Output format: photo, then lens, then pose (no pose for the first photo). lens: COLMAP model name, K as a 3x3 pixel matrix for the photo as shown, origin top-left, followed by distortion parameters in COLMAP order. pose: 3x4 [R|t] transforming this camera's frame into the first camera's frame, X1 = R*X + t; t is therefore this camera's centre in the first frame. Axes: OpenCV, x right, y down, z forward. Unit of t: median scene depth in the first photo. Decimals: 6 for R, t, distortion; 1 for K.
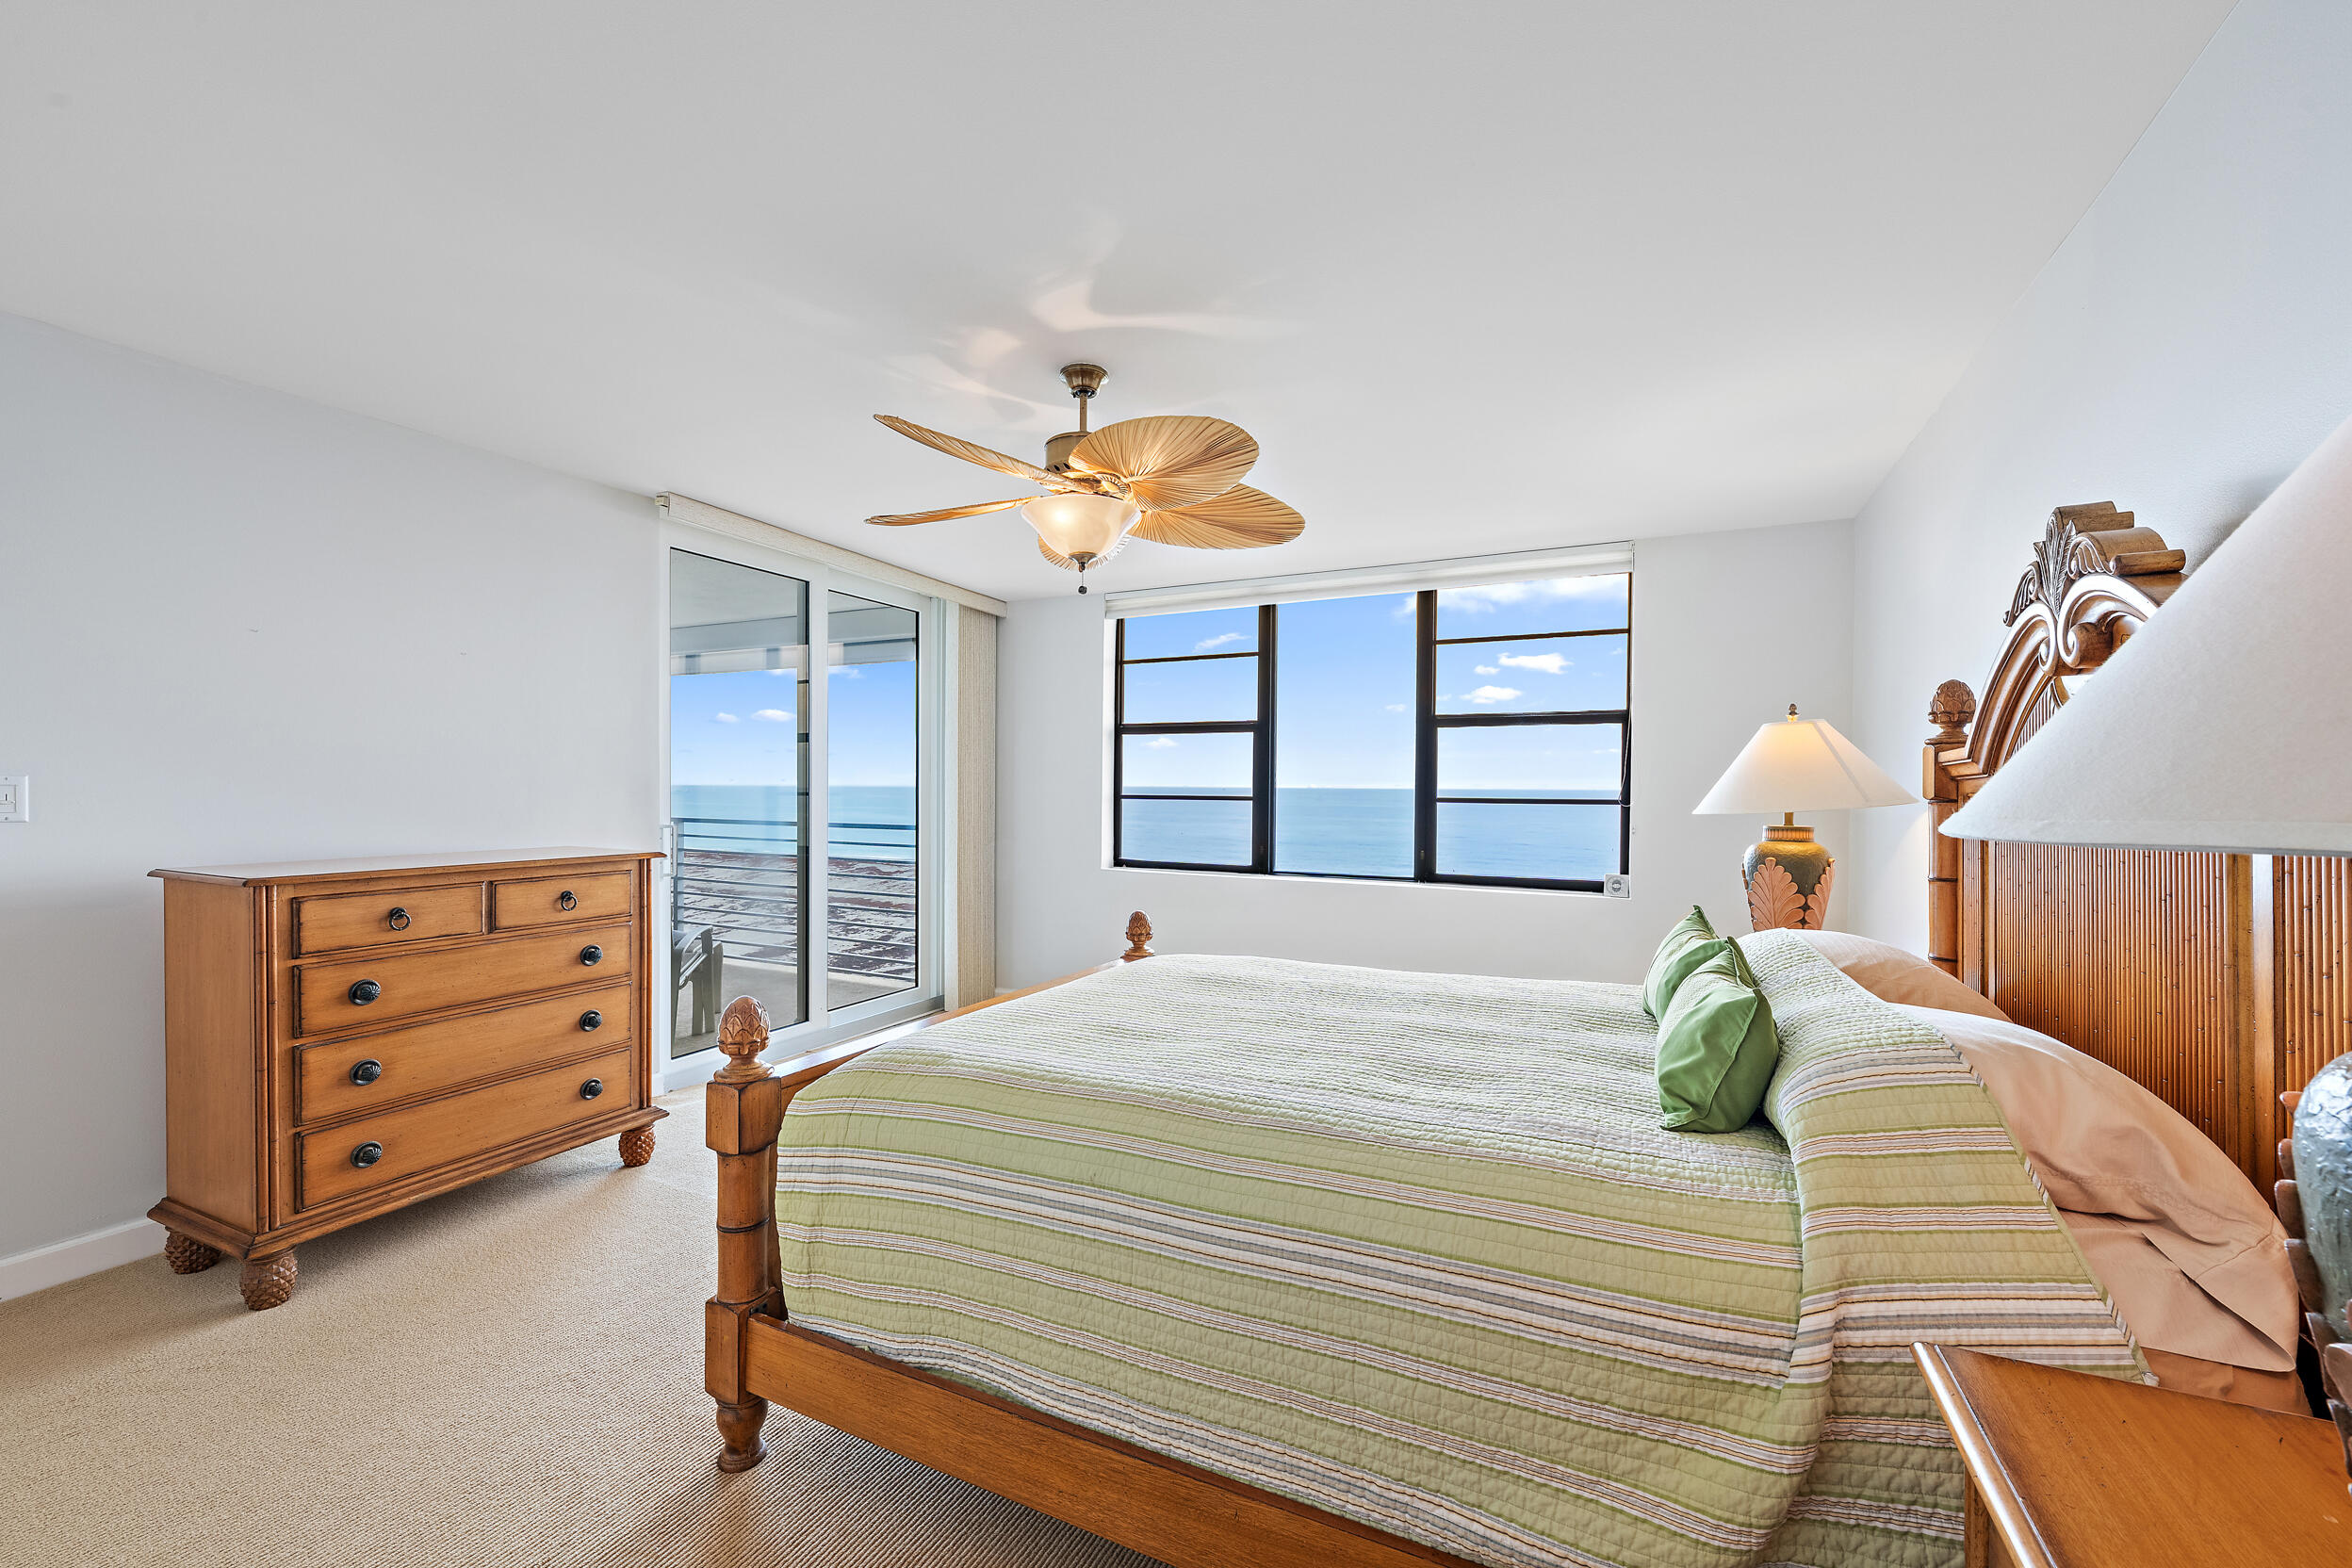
lens RADIAL K [[928.5, 0, 1182.5], [0, 928.5, 800.7], [0, 0, 1]] dist [-0.000543, -0.000020]
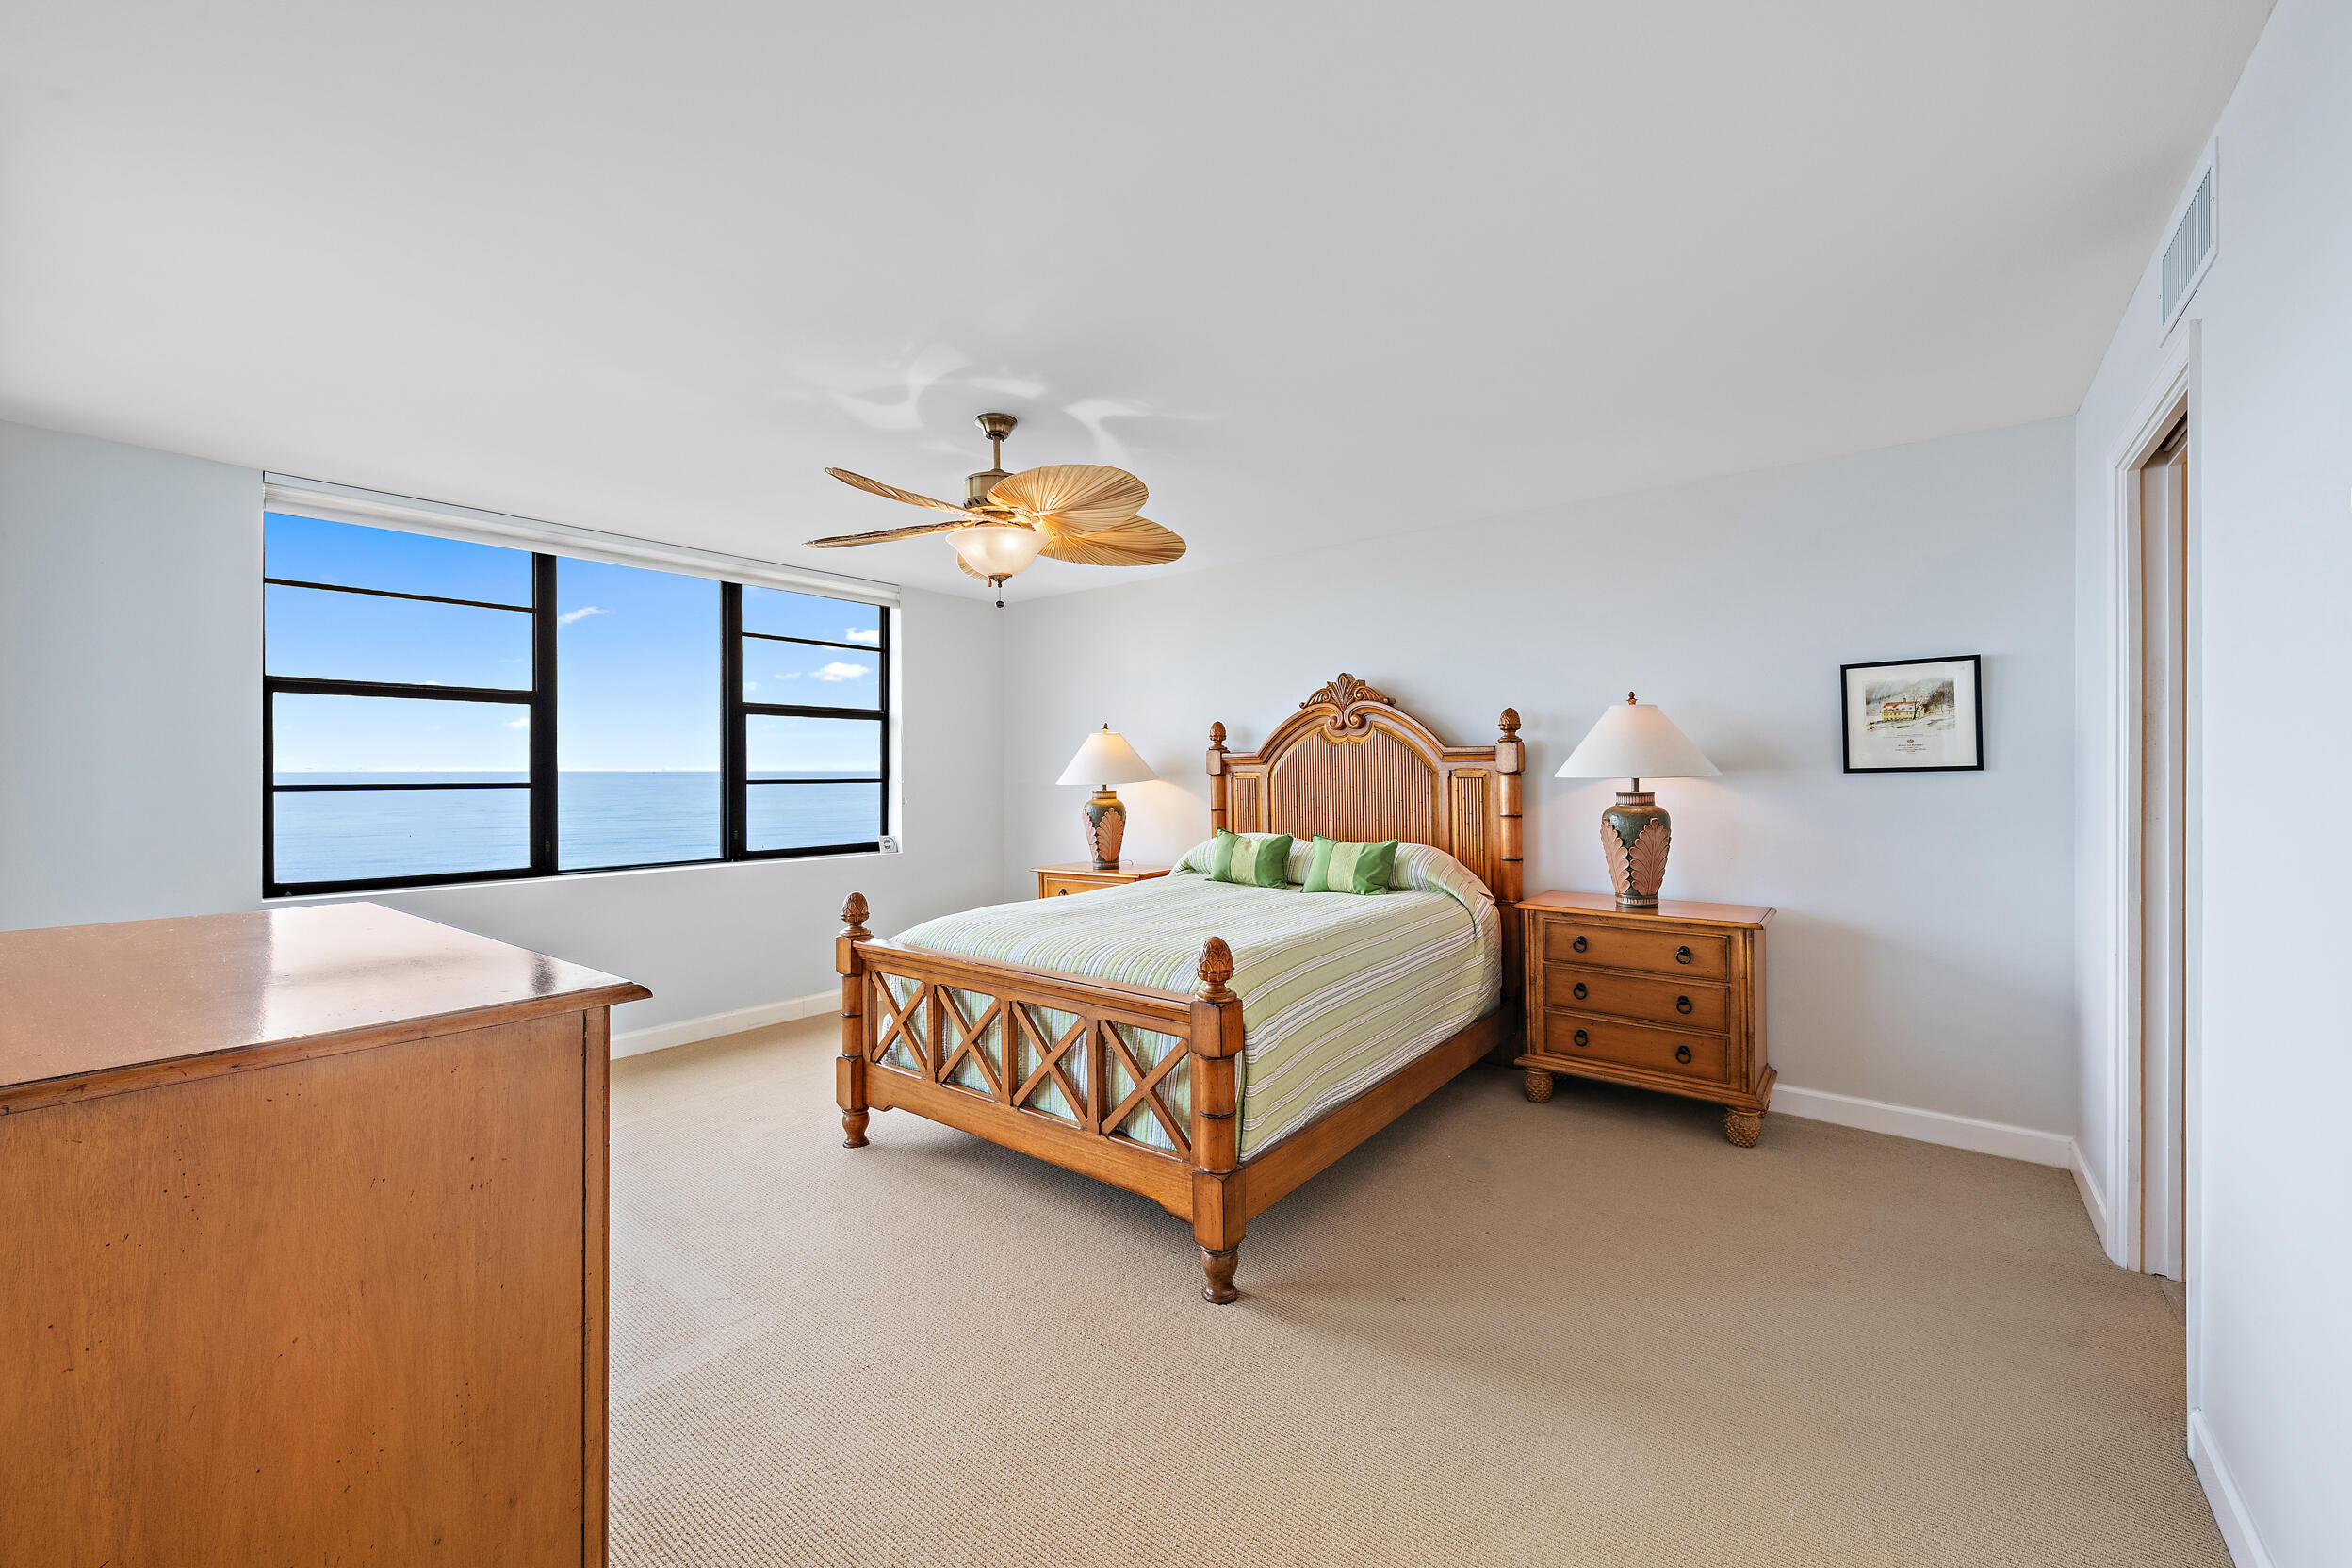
lens RADIAL K [[913.5, 0, 1177.5], [0, 913.5, 774.6], [0, 0, 1]] dist [-0.000107, 0.000003]
pose [[0.218446, -0.010588, 0.975792, -0.640994], [0.016693, 0.999835, 0.007111, -0.008704], [-0.975706, 0.014736, 0.218587, 0.286544]]
